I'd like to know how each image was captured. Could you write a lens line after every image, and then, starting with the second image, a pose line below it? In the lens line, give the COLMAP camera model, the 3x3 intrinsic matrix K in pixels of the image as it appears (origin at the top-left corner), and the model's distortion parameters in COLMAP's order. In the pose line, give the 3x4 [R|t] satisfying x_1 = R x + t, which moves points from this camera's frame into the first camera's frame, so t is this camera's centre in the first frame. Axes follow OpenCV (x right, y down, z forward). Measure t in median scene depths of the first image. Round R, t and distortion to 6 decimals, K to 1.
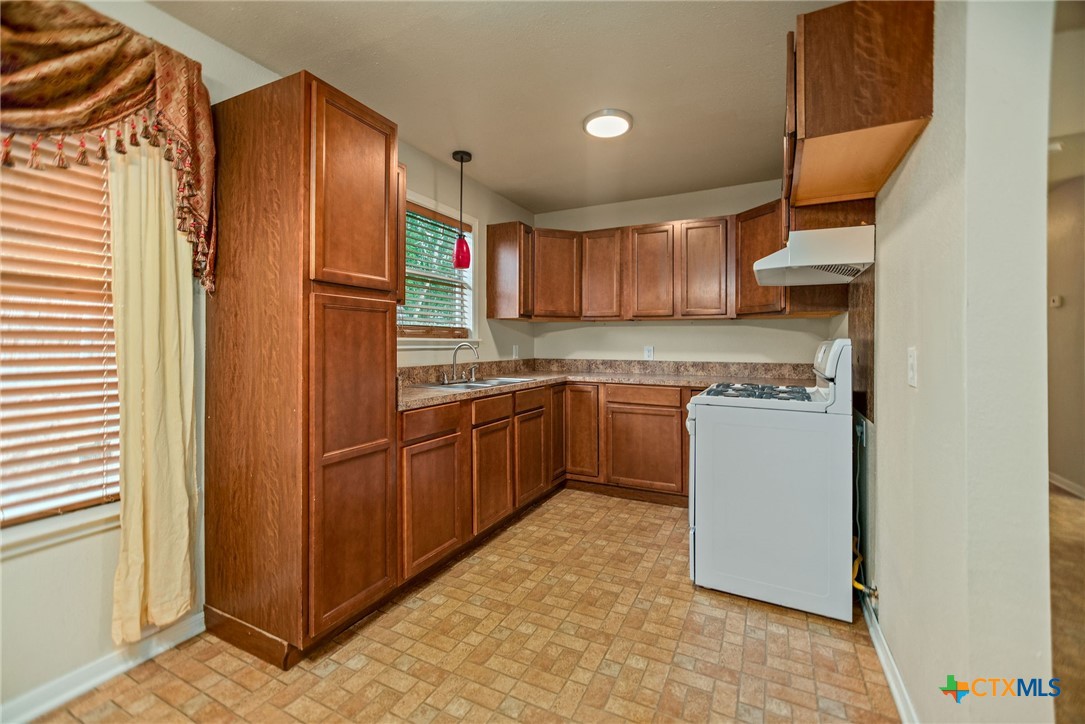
lens RADIAL K [[457.4, 0, 545.2], [0, 457.4, 342.3], [0, 0, 1]] dist [-0.014368, 0.011290]
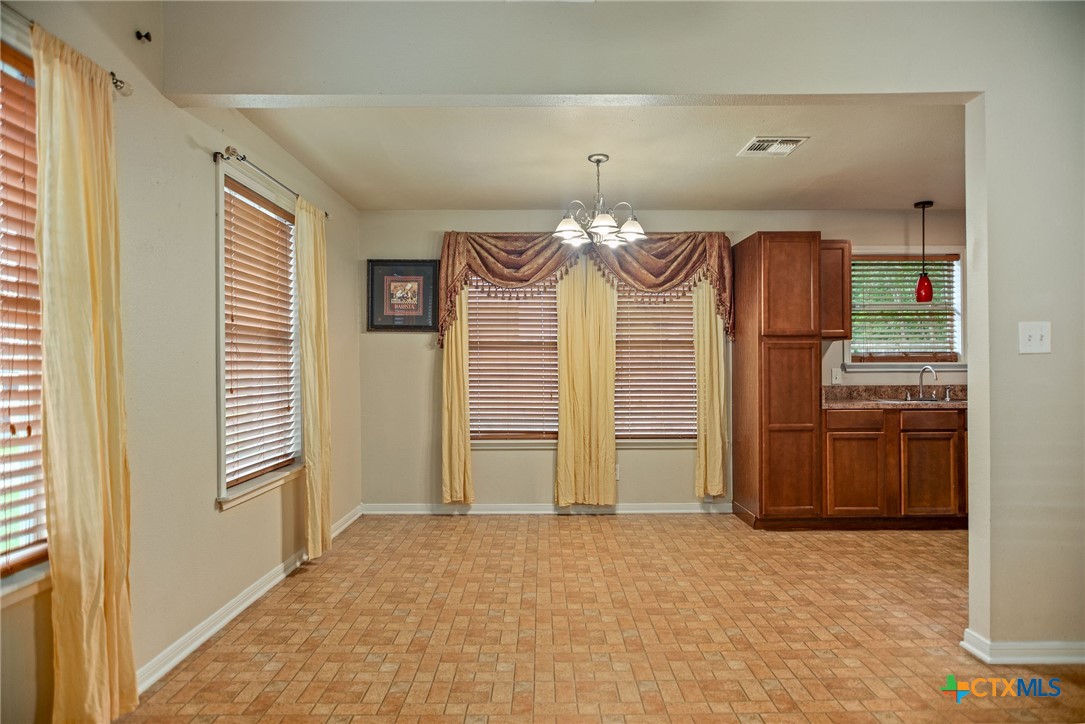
lens RADIAL K [[632.1, 0, 542.5], [0, 632.1, 362.0], [0, 0, 1]] dist [0.003171, 0.000904]
pose [[0.456564, -0.012888, -0.889597, 0.935991], [0.007703, 0.999915, -0.010533, 0.000328], [0.889657, -0.002044, 0.456625, -0.693274]]
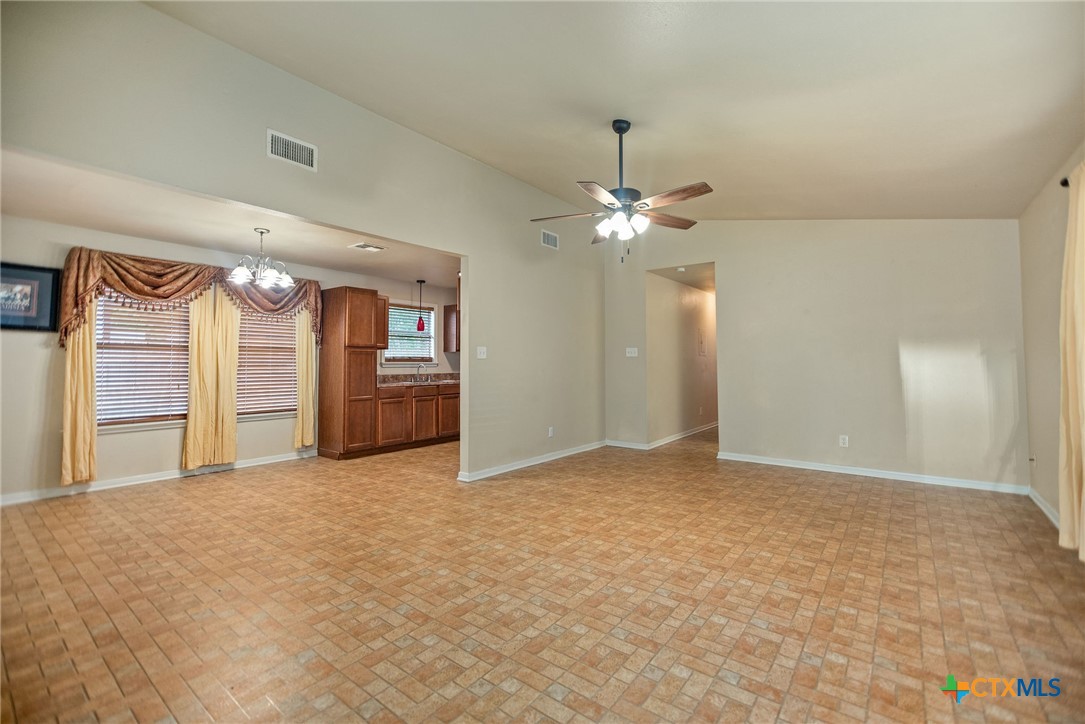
lens RADIAL K [[474.8, 0, 544.4], [0, 474.8, 344.1], [0, 0, 1]] dist [0.016432, -0.000343]
pose [[0.980443, -0.011289, -0.196480, 1.031957], [0.003894, 0.999271, -0.037981, -0.006712], [0.196766, 0.036473, 0.979772, -1.387143]]
